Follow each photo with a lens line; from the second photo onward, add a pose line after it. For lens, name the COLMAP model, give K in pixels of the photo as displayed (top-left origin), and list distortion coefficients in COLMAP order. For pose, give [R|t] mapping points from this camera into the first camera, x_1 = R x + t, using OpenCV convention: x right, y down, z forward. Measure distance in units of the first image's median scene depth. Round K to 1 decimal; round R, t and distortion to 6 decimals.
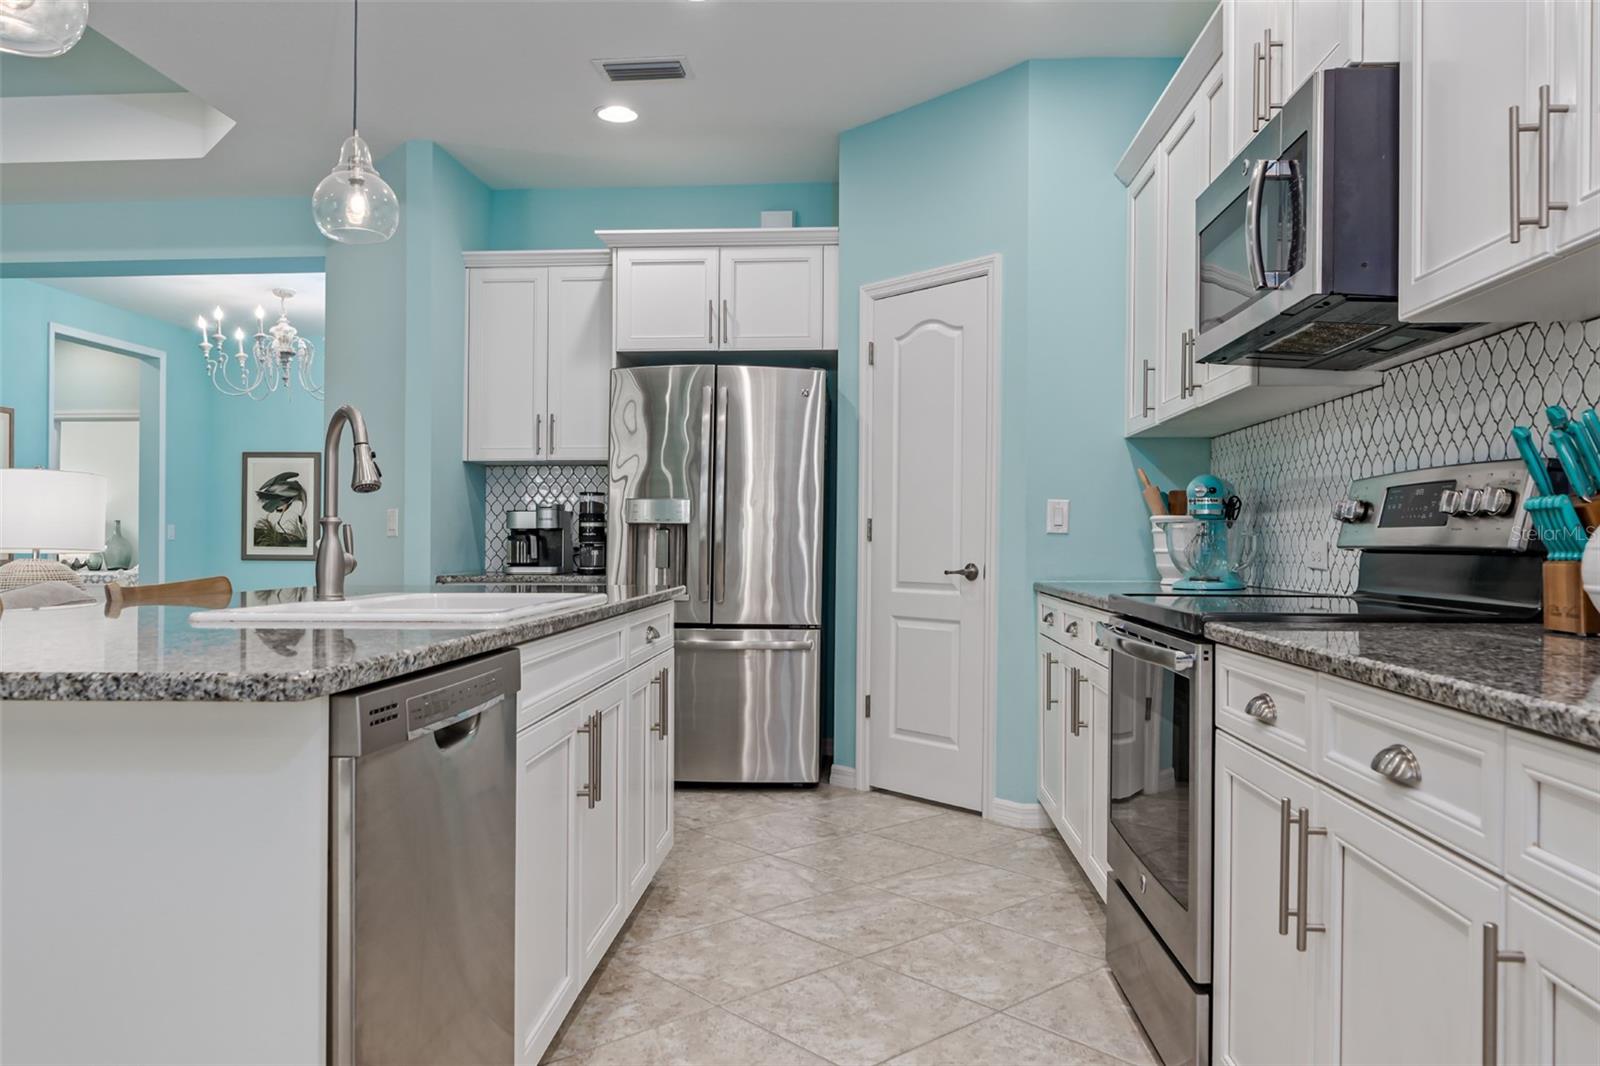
lens RADIAL K [[1144.9, 0, 802.0], [0, 1144.9, 539.3], [0, 0, 1]] dist [0.002017, 0.001570]
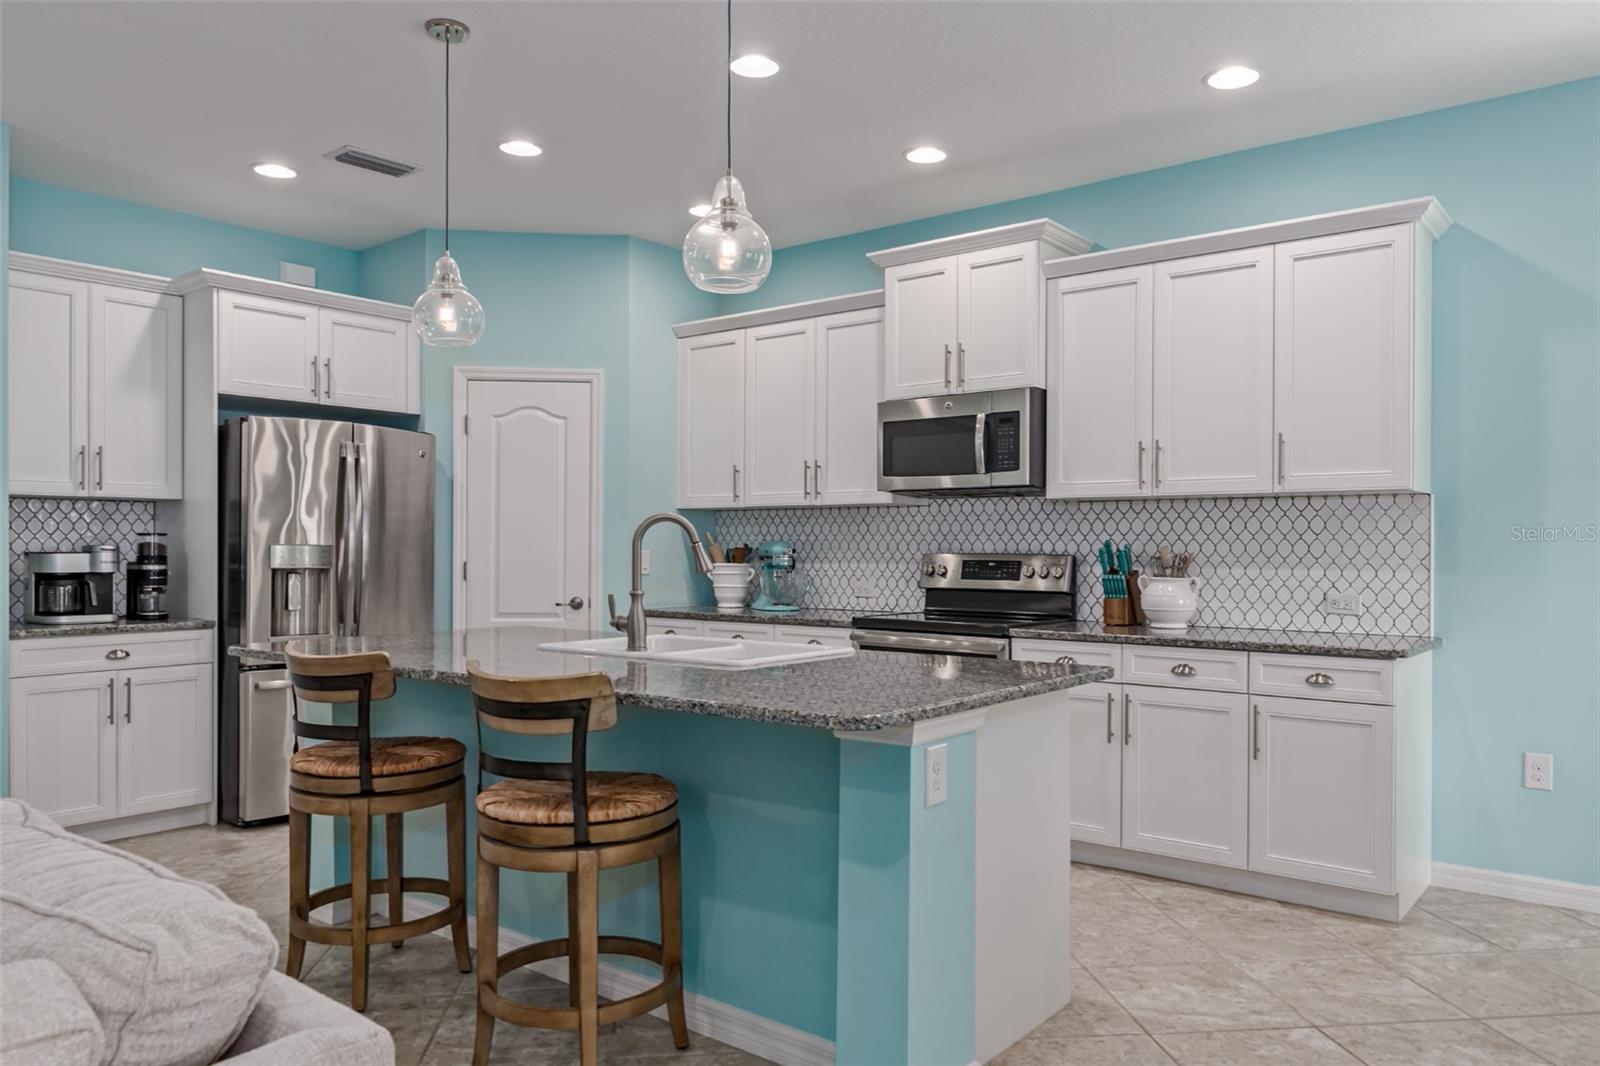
lens RADIAL K [[1144.9, 0, 801.7], [0, 1144.9, 540.4], [0, 0, 1]] dist [0.002017, 0.001570]
pose [[0.577442, 0.006606, 0.816405, -0.779537], [-0.004432, 0.999978, -0.004957, -0.039238], [-0.816420, -0.000756, 0.577458, 0.020466]]
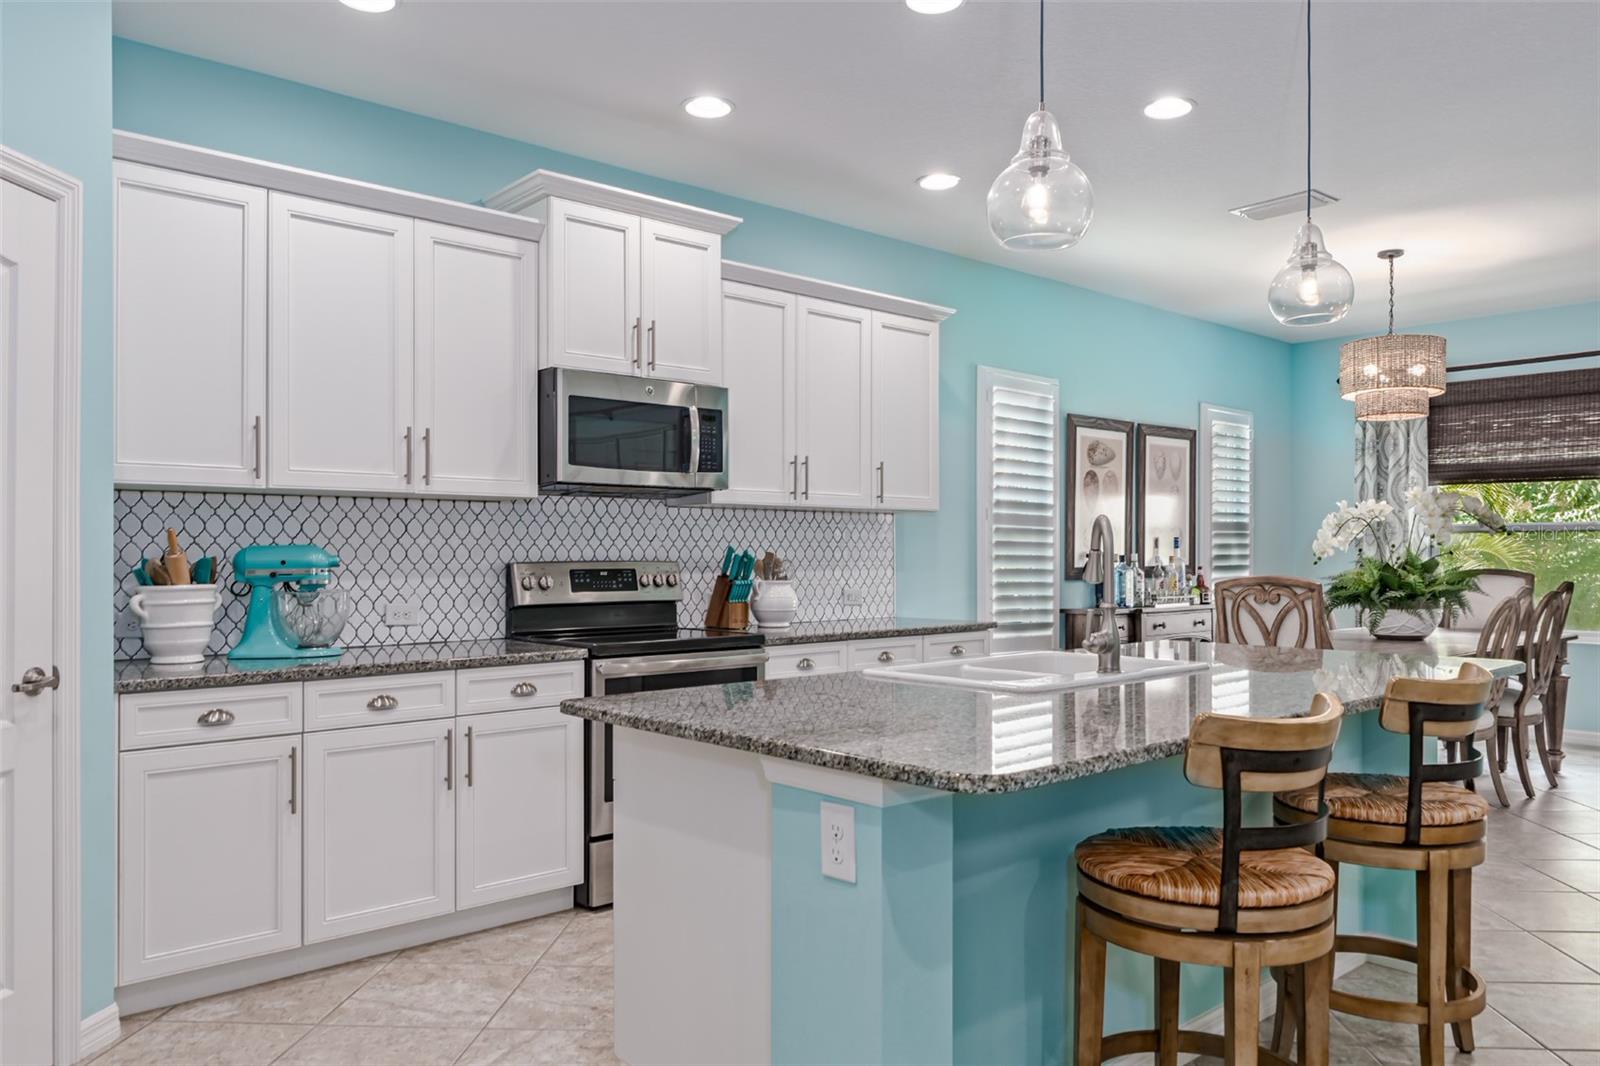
lens RADIAL K [[1144.9, 0, 832.7], [0, 1144.9, 543.5], [0, 0, 1]] dist [0.002017, 0.001570]
pose [[-0.721338, 0.001653, 0.692582, -0.567458], [-0.003035, 0.999980, -0.005548, -0.043331], [-0.692577, -0.006103, -0.721318, 1.124960]]
